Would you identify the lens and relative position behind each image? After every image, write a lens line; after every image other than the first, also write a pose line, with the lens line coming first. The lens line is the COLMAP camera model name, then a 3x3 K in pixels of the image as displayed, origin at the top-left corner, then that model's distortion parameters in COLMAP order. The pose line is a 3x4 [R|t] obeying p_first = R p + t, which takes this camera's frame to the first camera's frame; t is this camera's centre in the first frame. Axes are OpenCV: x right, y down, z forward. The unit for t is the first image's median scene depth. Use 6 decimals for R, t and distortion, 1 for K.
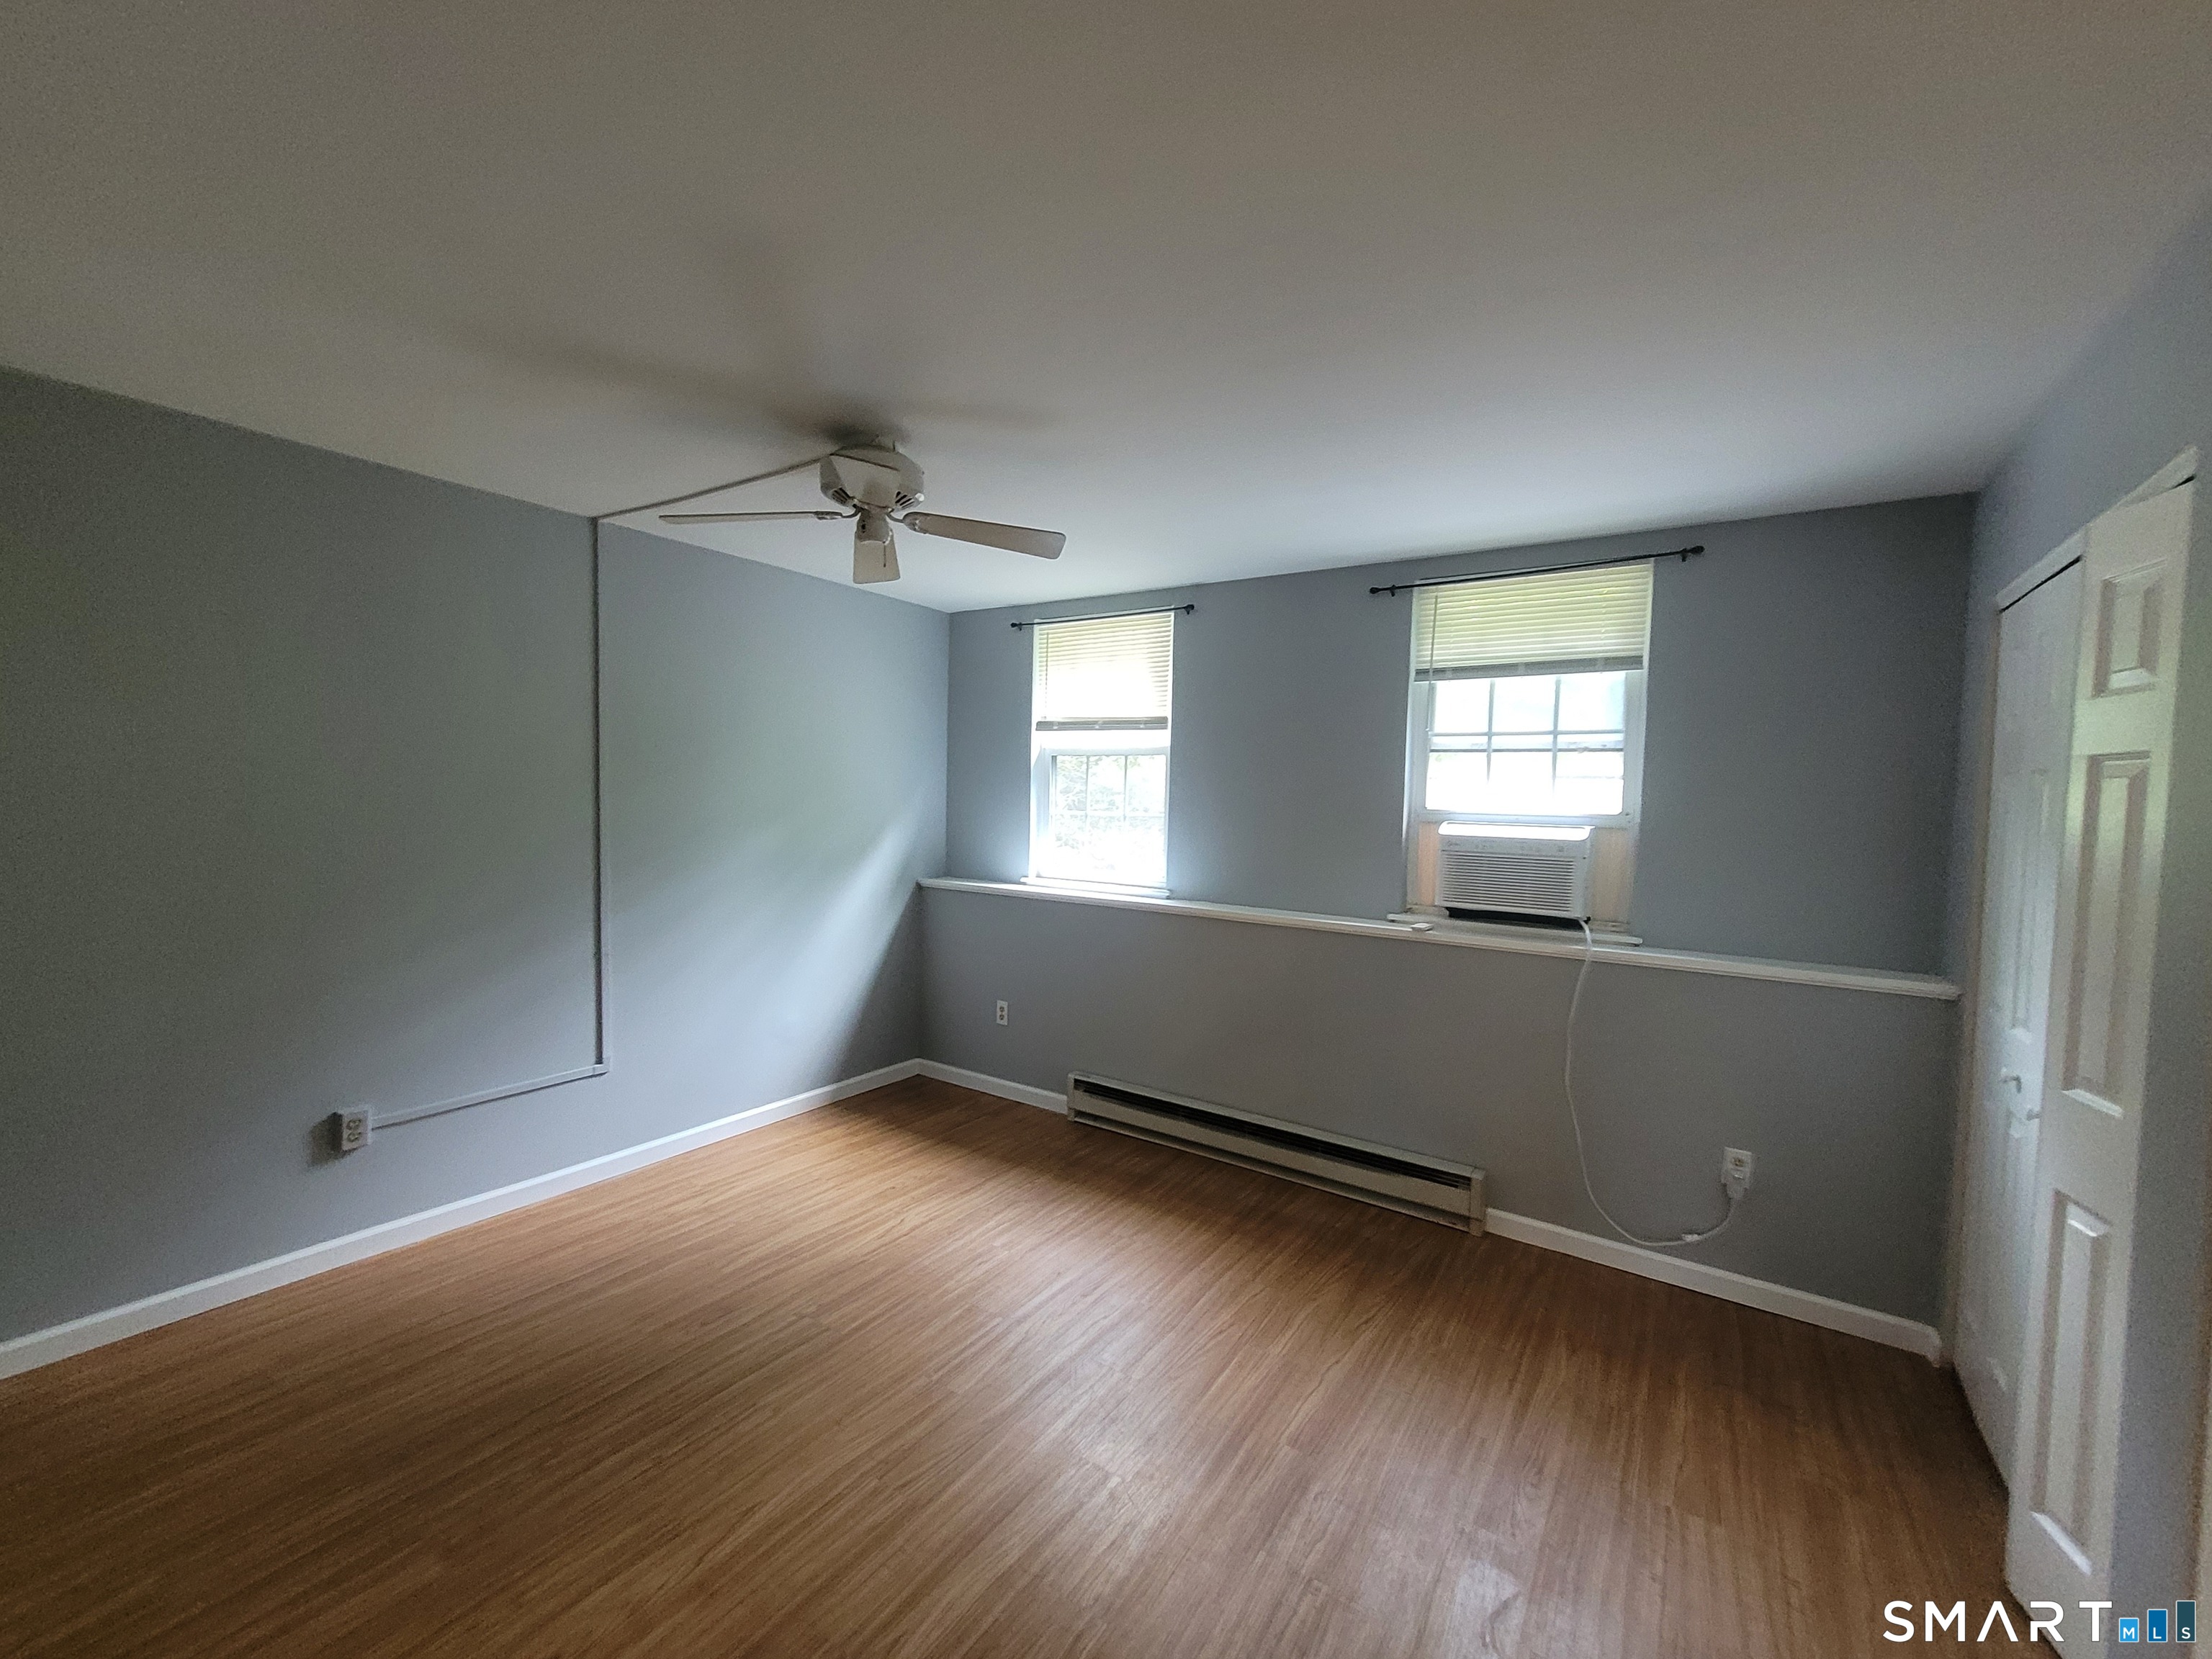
lens RADIAL K [[903.2, 0, 1103.0], [0, 903.2, 836.5], [0, 0, 1]] dist [-0.000345, -0.000409]
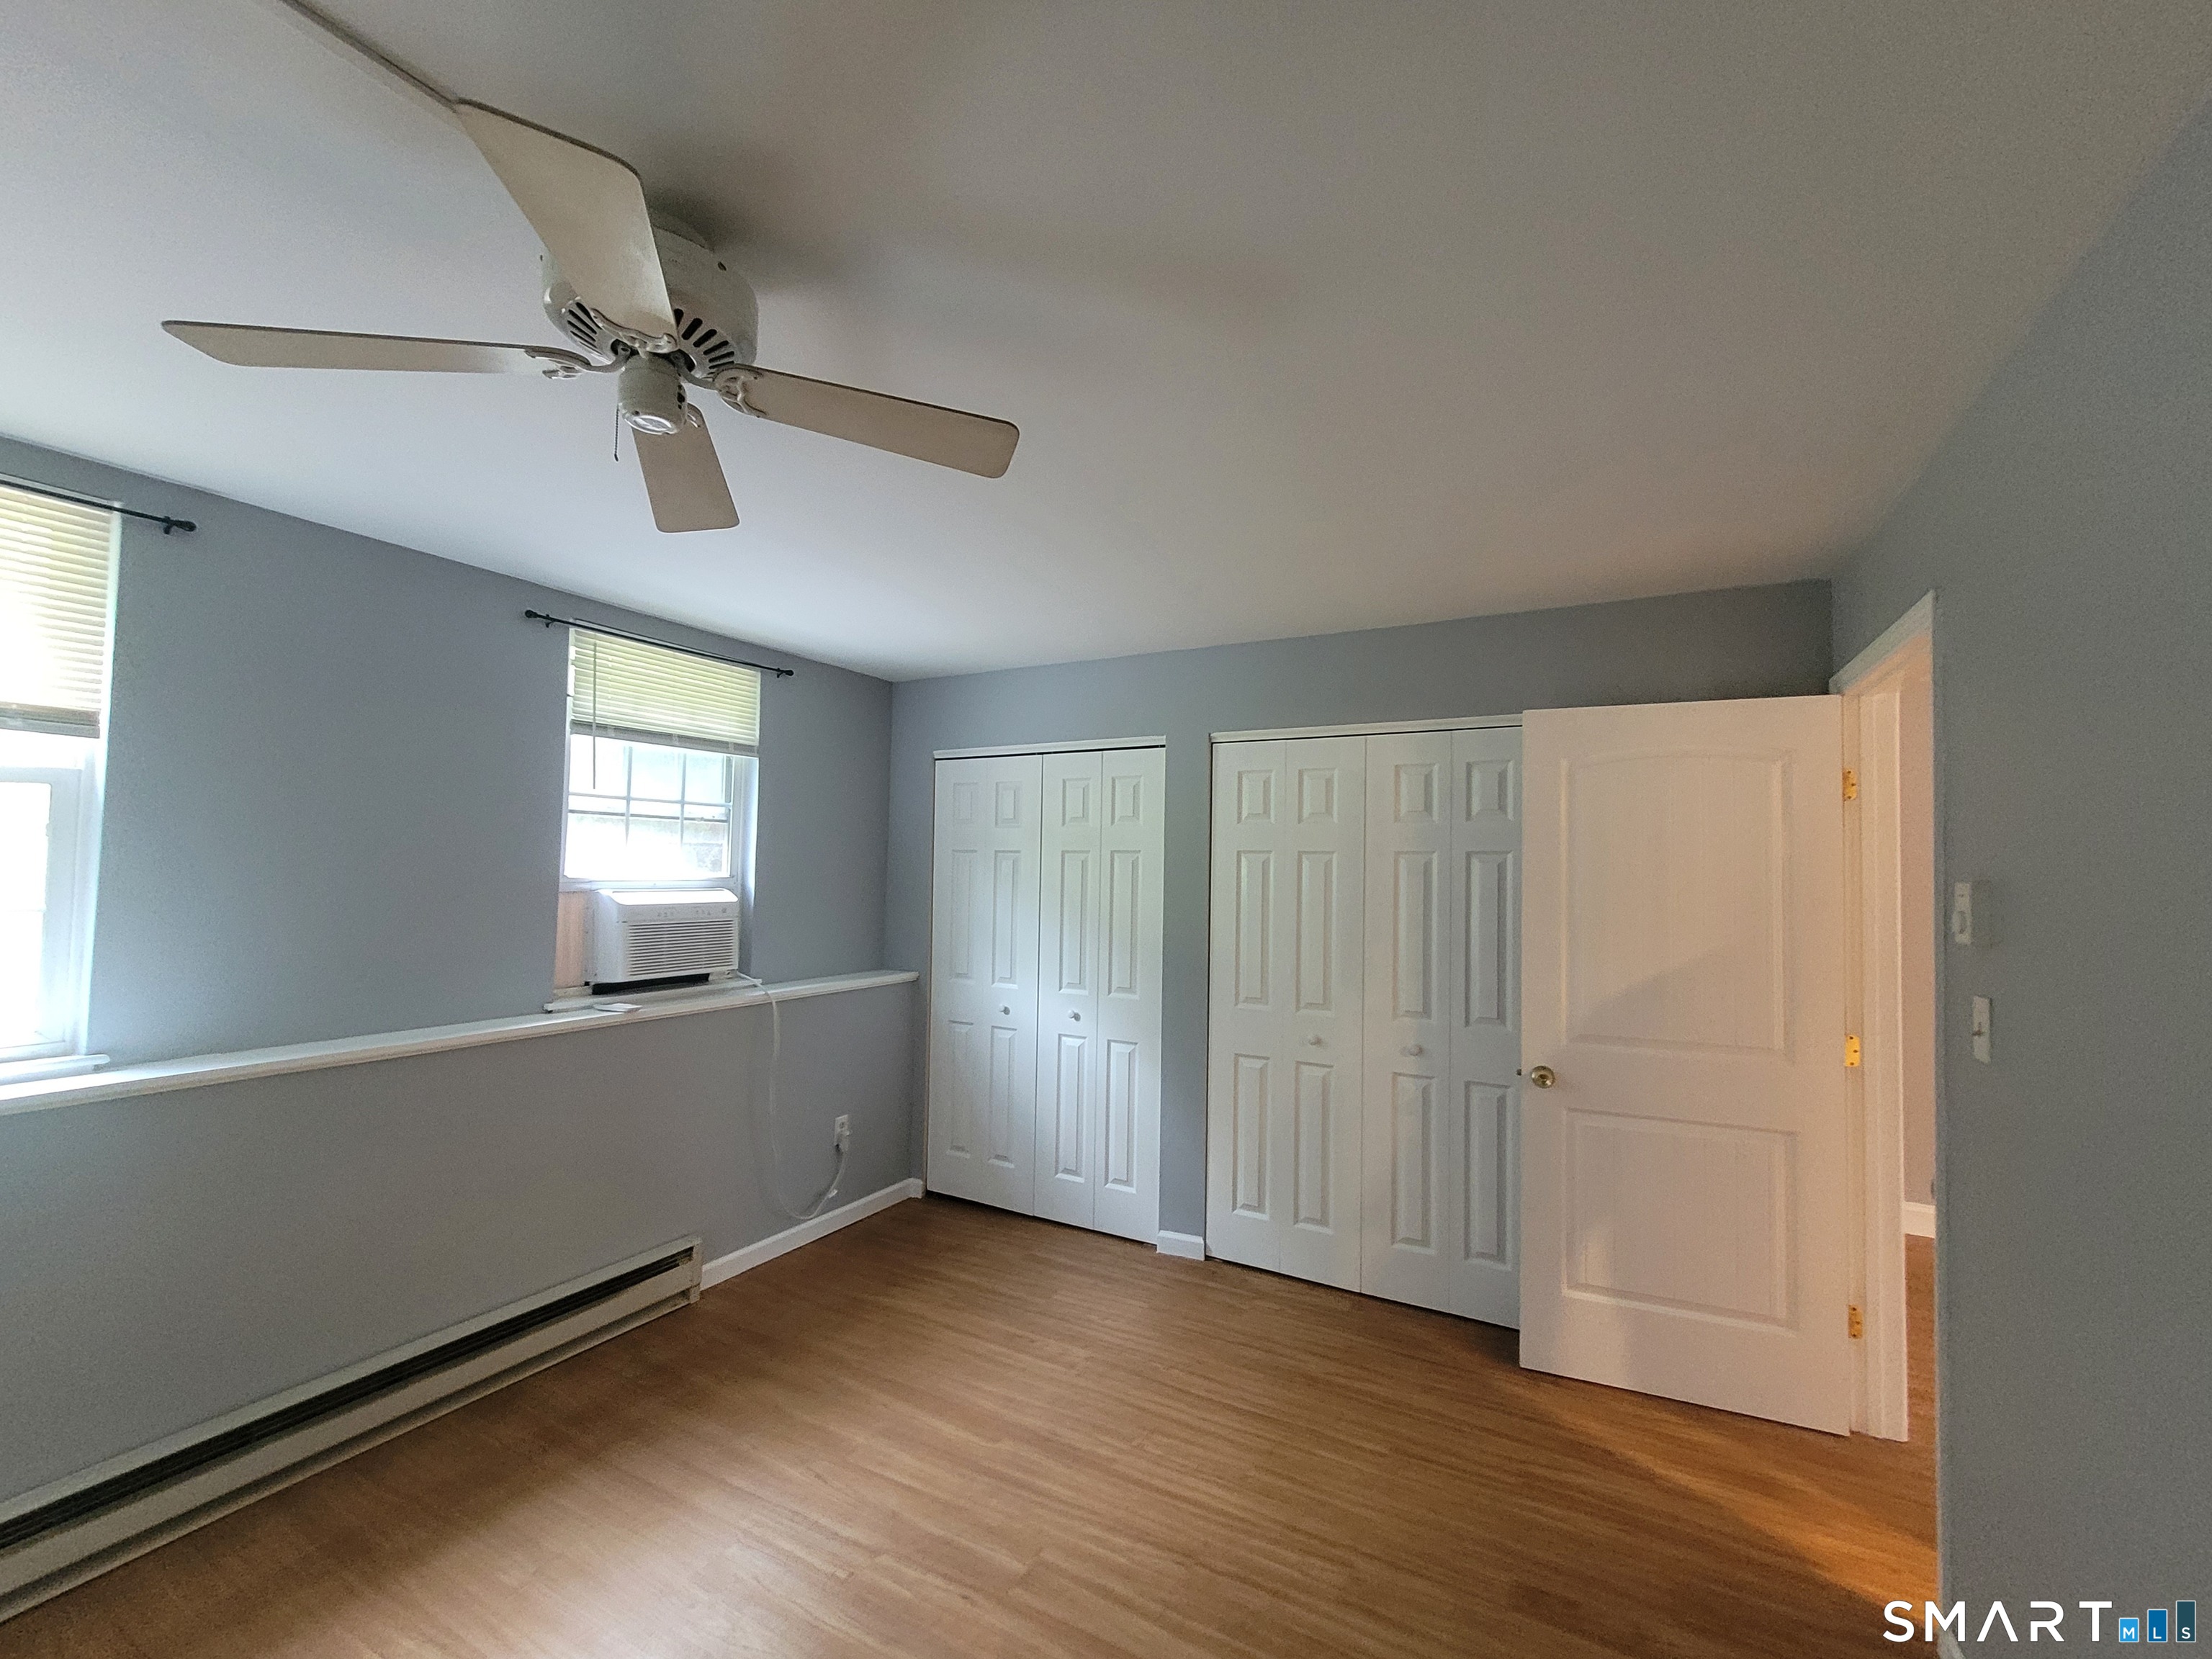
lens RADIAL K [[903.2, 0, 1105.0], [0, 903.2, 837.6], [0, 0, 1]] dist [-0.000345, -0.000409]
pose [[-0.090367, 0.003887, 0.995901, -0.616208], [0.023478, 0.999723, -0.001771, -0.060707], [-0.995632, 0.023222, -0.090433, 0.608860]]
